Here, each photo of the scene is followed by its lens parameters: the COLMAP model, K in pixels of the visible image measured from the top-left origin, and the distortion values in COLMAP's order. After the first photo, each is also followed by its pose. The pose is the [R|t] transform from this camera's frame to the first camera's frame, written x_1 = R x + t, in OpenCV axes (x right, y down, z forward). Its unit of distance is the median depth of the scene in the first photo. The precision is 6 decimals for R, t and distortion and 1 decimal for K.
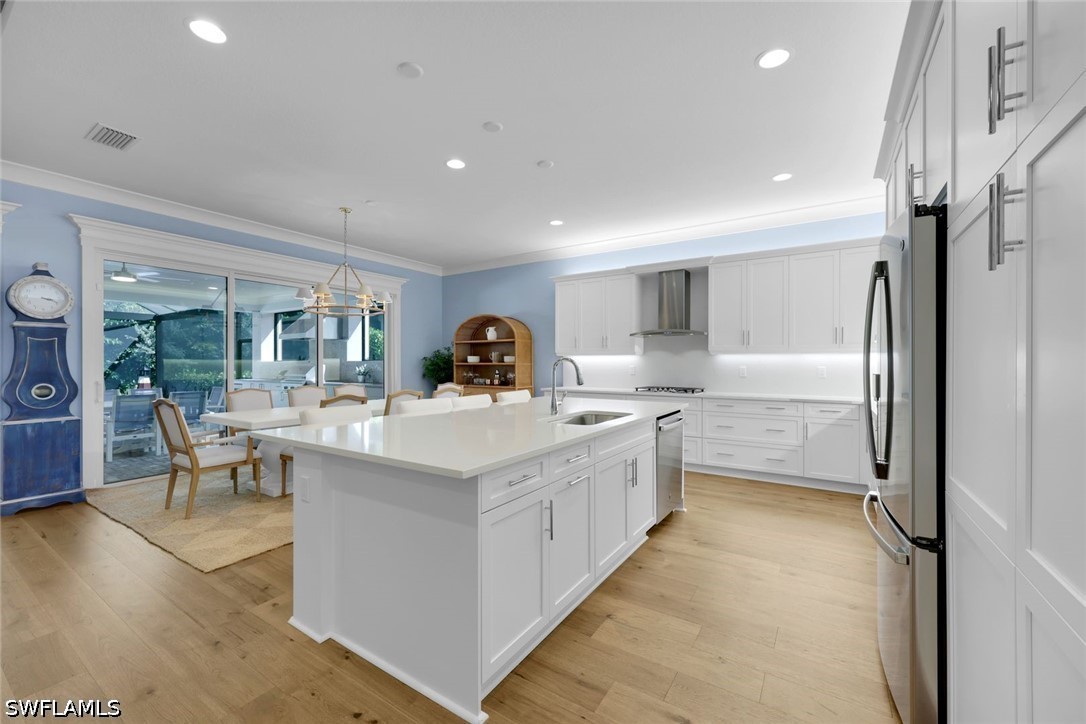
lens RADIAL K [[441.9, 0, 540.8], [0, 441.9, 364.8], [0, 0, 1]] dist [-0.000760, -0.000095]
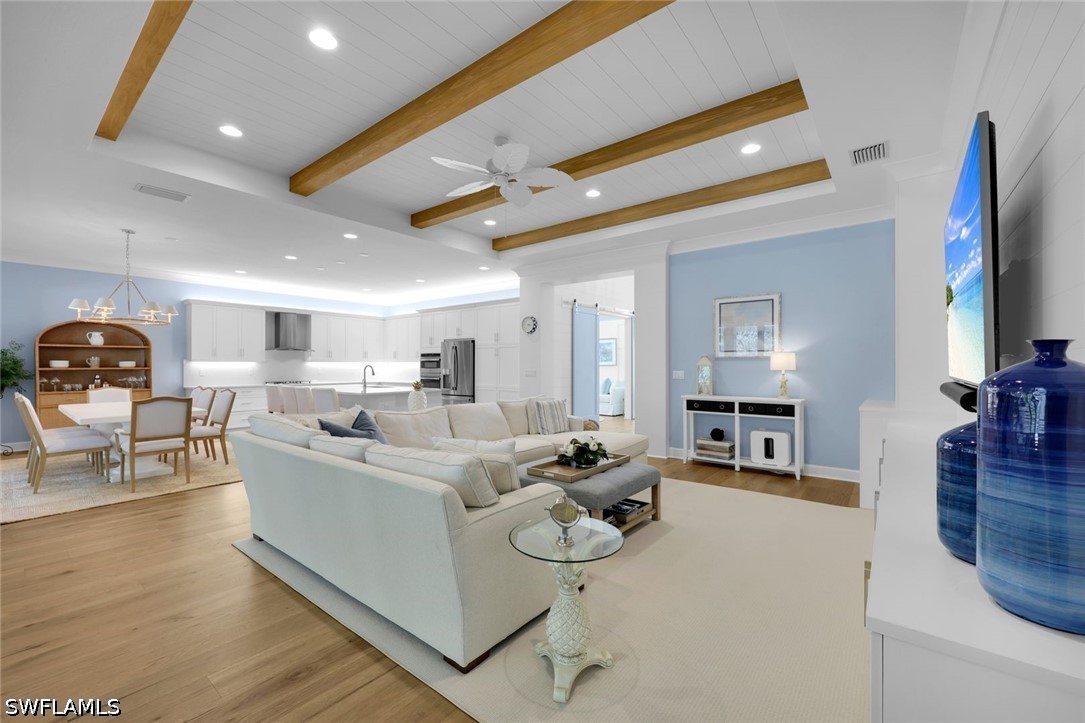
lens RADIAL K [[441.5, 0, 541.1], [0, 441.5, 363.5], [0, 0, 1]] dist [-0.000760, -0.000095]
pose [[0.099679, 0.002740, 0.995016, -1.449535], [0.006331, 0.999974, -0.003388, -0.005967], [-0.995000, 0.006637, 0.099659, -0.152749]]
